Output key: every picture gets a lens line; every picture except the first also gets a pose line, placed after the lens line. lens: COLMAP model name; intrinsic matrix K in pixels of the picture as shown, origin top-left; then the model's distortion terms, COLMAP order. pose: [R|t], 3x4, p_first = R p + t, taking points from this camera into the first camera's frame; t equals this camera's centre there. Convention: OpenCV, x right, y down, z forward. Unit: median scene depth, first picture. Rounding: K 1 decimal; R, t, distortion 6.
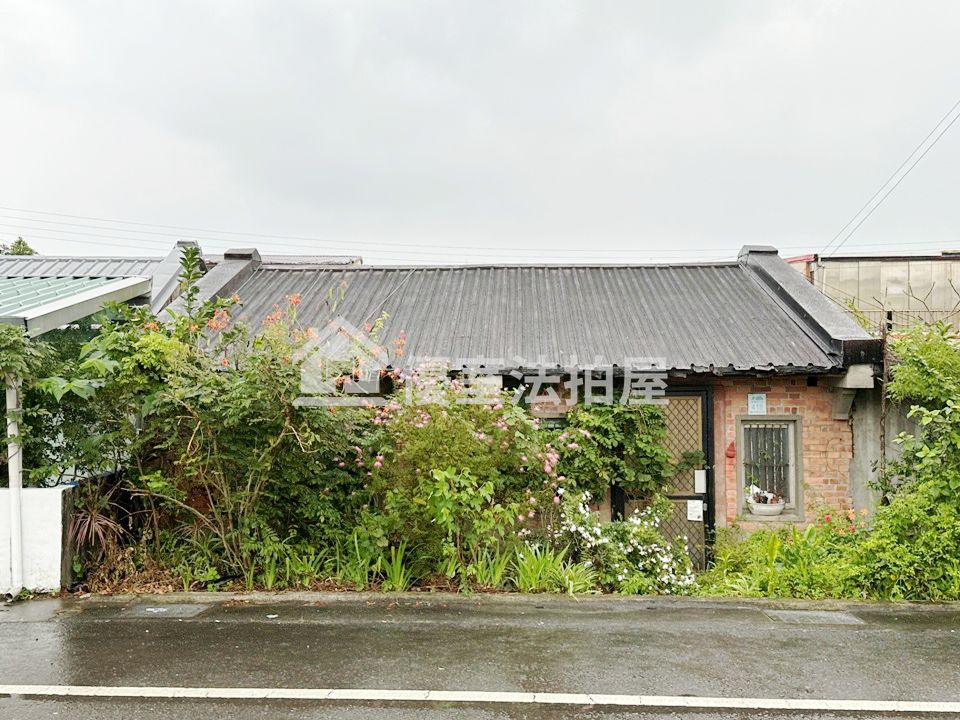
lens RADIAL K [[1001.3, 0, 479.6], [0, 1001.3, 363.0], [0, 0, 1]] dist [0.072032, 0.000000]
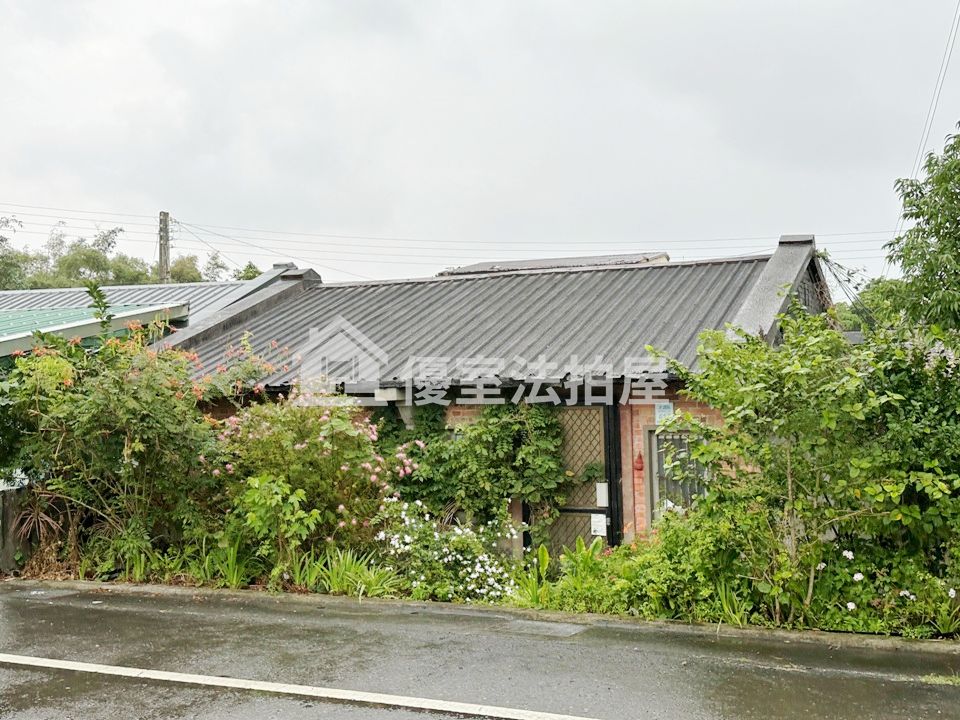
lens RADIAL K [[1100.4, 0, 482.9], [0, 1100.4, 365.2], [0, 0, 1]] dist [0.067870, 0.000000]
pose [[0.933202, -0.023572, -0.358578, 0.583594], [0.022757, 0.999720, -0.006493, -0.001670], [0.358630, -0.002101, 0.933477, -0.026258]]
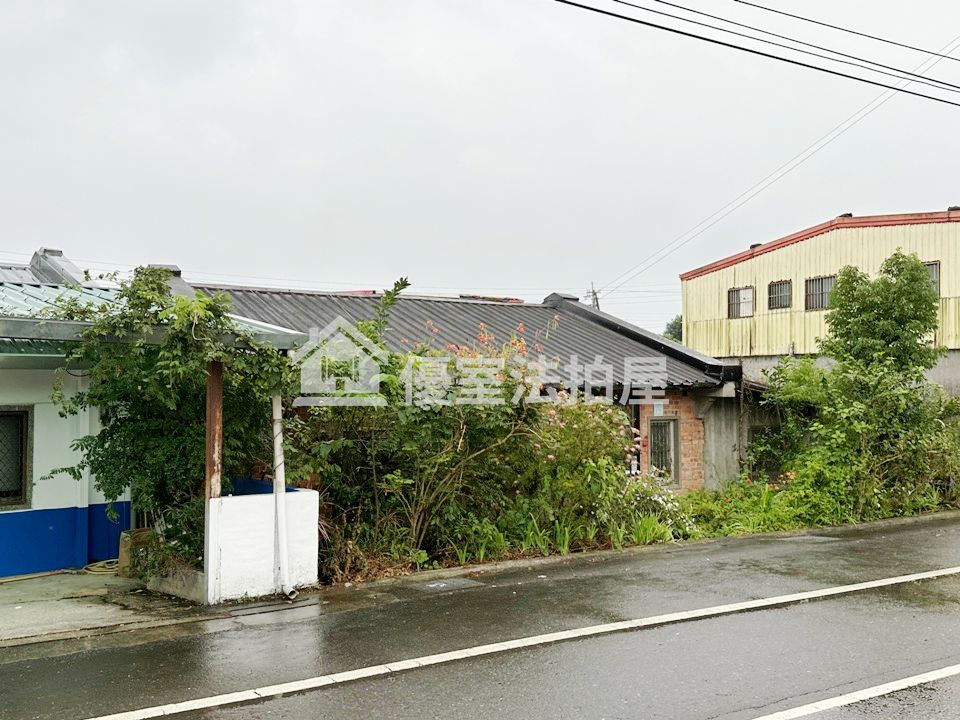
lens RADIAL K [[926.7, 0, 482.0], [0, 926.7, 360.1], [0, 0, 1]] dist [0.085274, 0.000000]
pose [[0.814329, 0.018578, 0.580106, -0.847322], [-0.007148, 0.999733, -0.021984, 0.002795], [-0.580359, 0.013755, 0.814244, 0.073065]]
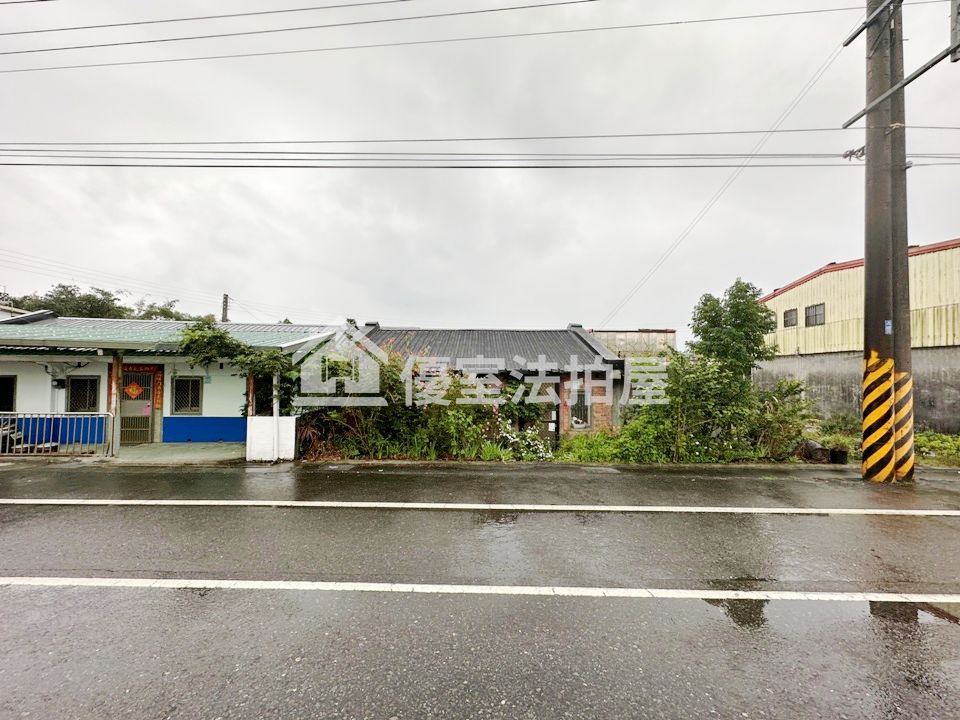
lens RADIAL K [[378.4, 0, 482.2], [0, 378.4, 360.5], [0, 0, 1]] dist [-0.003240, 0.000906]
pose [[0.998864, 0.010810, 0.046419, -0.006256], [-0.009688, 0.999657, -0.024322, 0.006093], [-0.046666, 0.023845, 0.998626, 0.069617]]
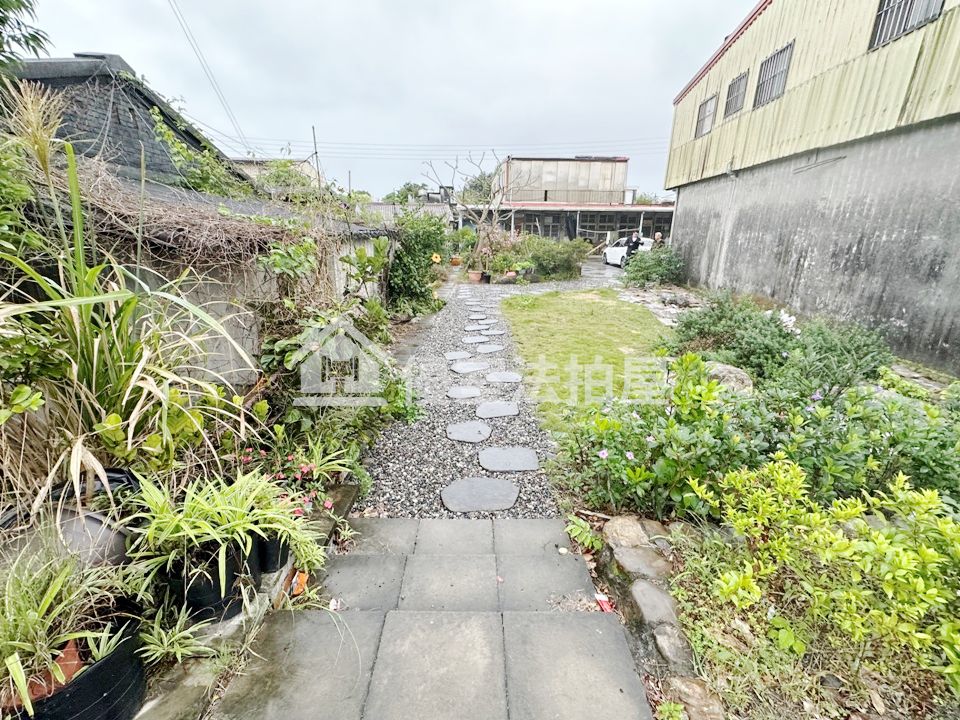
lens RADIAL K [[415.6, 0, 478.0], [0, 415.6, 361.3], [0, 0, 1]] dist [-0.001601, -0.000174]
pose [[0.995102, -0.022596, 0.096239, 0.915311], [-0.008657, 0.949870, 0.312527, 0.054378], [-0.098476, -0.311829, 0.945021, 0.784724]]
